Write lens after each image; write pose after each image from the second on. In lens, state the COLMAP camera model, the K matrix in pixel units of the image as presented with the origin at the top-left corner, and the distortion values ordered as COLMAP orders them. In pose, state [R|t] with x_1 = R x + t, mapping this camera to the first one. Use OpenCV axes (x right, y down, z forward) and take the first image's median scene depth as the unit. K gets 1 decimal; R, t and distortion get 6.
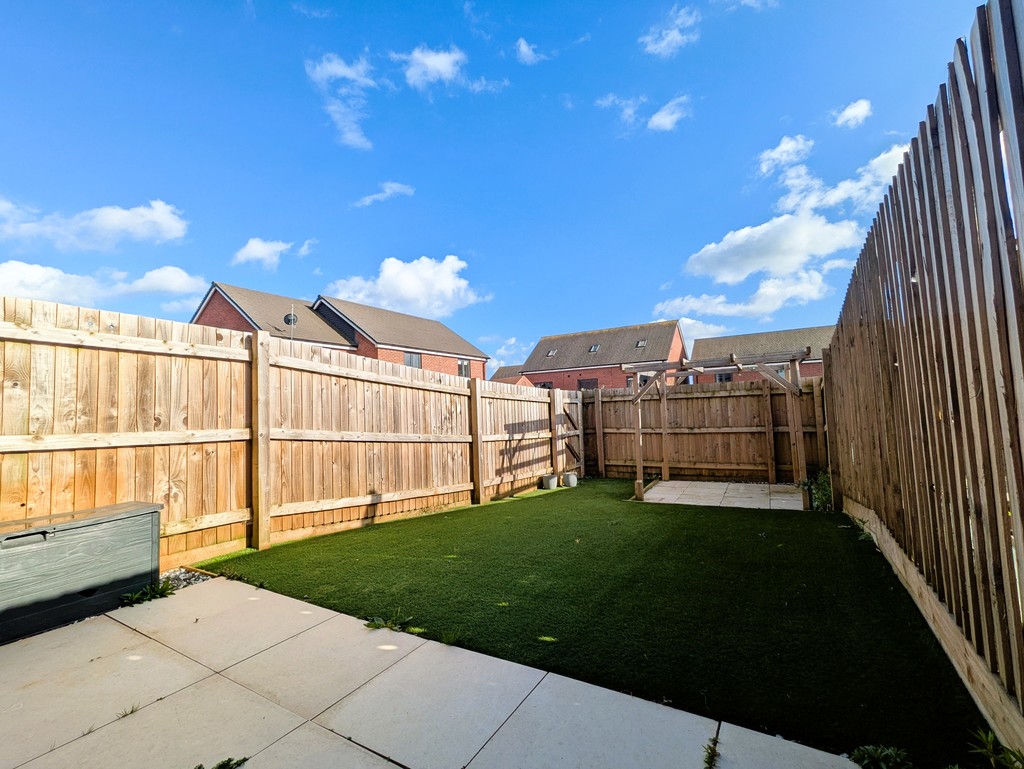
lens RADIAL K [[451.6, 0, 517.7], [0, 451.6, 383.3], [0, 0, 1]] dist [0.001139, -0.000225]
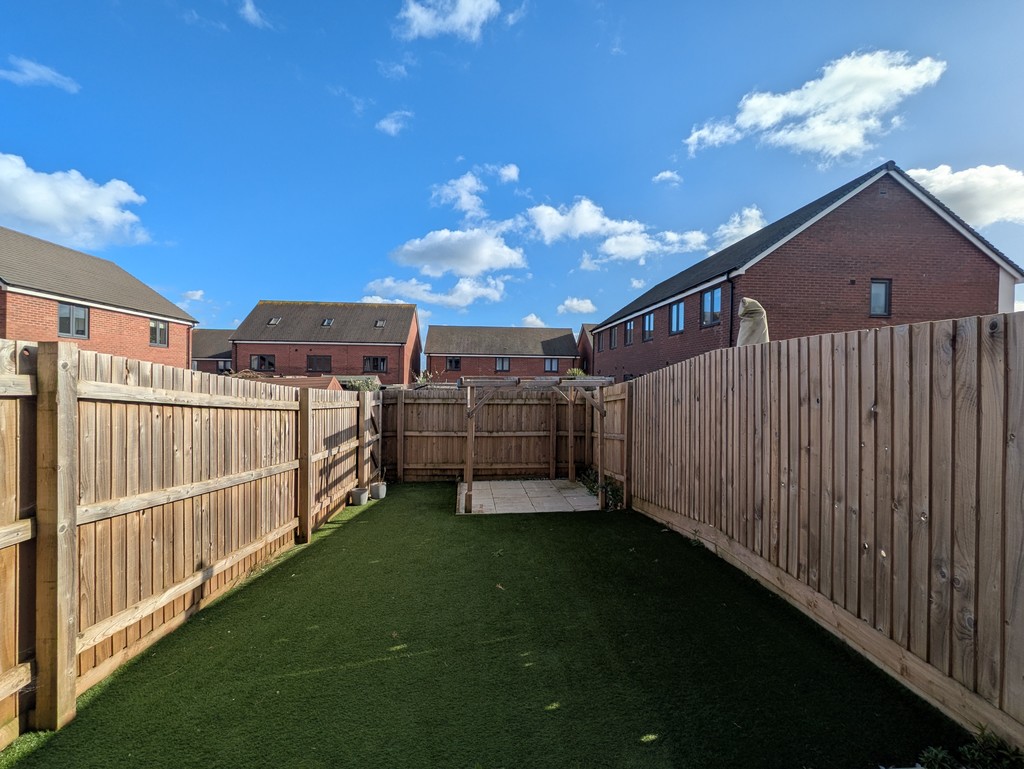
lens RADIAL K [[451.6, 0, 513.8], [0, 451.6, 381.0], [0, 0, 1]] dist [0.001139, -0.000225]
pose [[0.815886, 0.044538, 0.576495, -0.209191], [-0.075329, 0.996719, 0.029606, -0.061416], [-0.573285, -0.067582, 0.816564, 0.106914]]
